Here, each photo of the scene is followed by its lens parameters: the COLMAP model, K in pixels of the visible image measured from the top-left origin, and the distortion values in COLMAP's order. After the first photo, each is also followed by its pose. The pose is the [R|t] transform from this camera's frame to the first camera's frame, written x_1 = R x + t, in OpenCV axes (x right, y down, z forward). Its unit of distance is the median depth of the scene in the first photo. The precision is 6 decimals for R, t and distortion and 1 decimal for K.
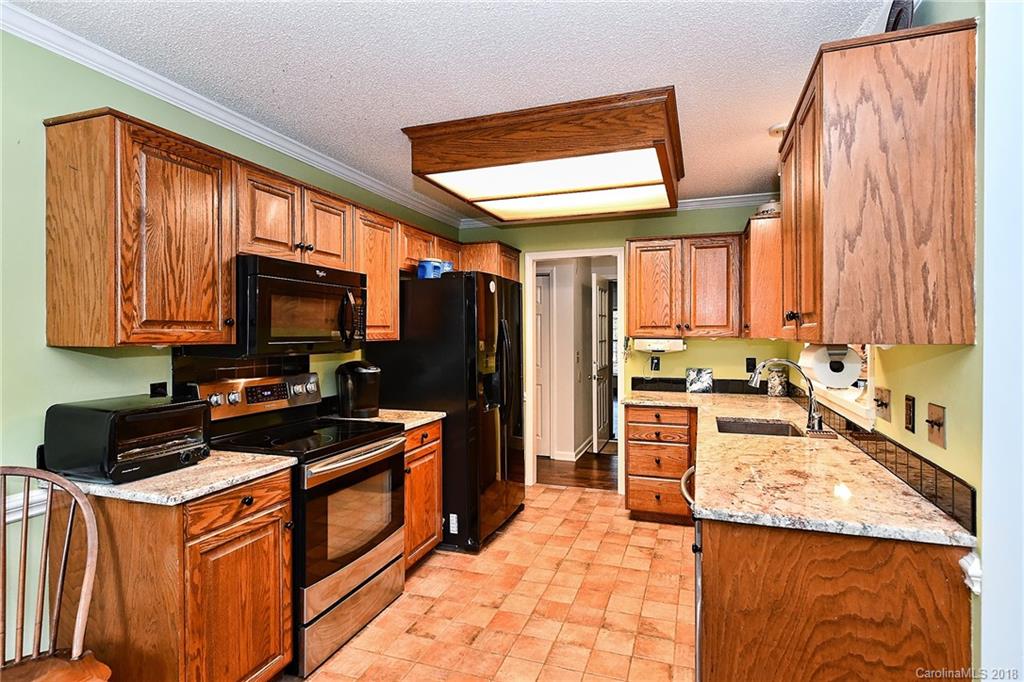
lens RADIAL K [[523.2, 0, 515.6], [0, 523.2, 335.5], [0, 0, 1]] dist [0.000235, -0.000189]
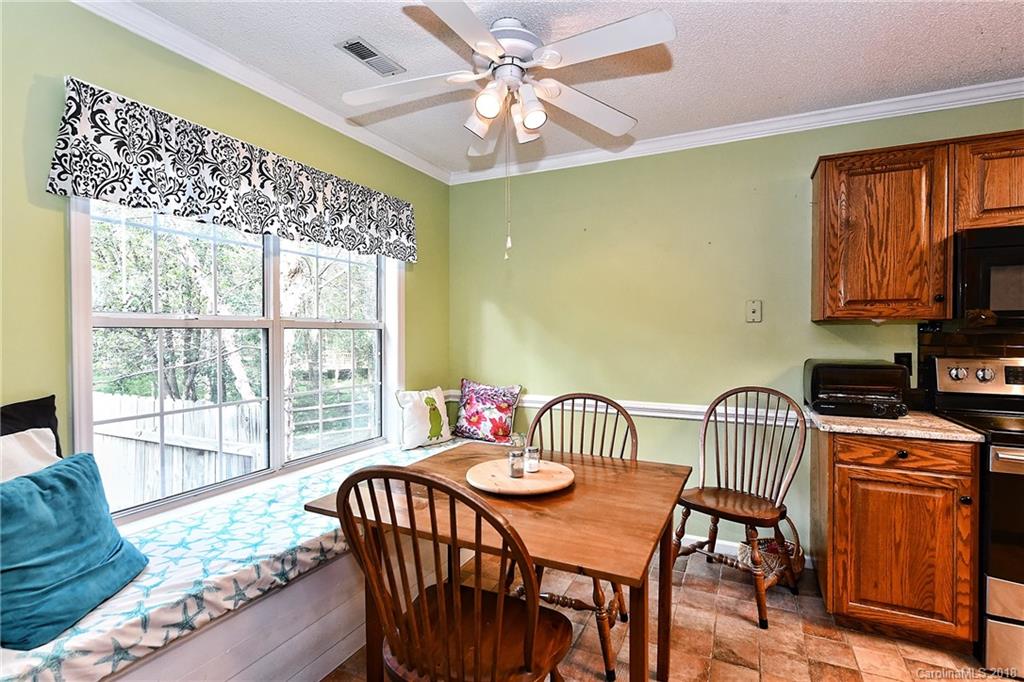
lens RADIAL K [[480.9, 0, 511.9], [0, 480.9, 338.0], [0, 0, 1]] dist [-0.001532, -0.000727]
pose [[-0.114542, 0.012674, -0.993338, 0.493277], [-0.003814, 0.999906, 0.013197, 0.043263], [0.993411, 0.005300, -0.114483, 0.222517]]
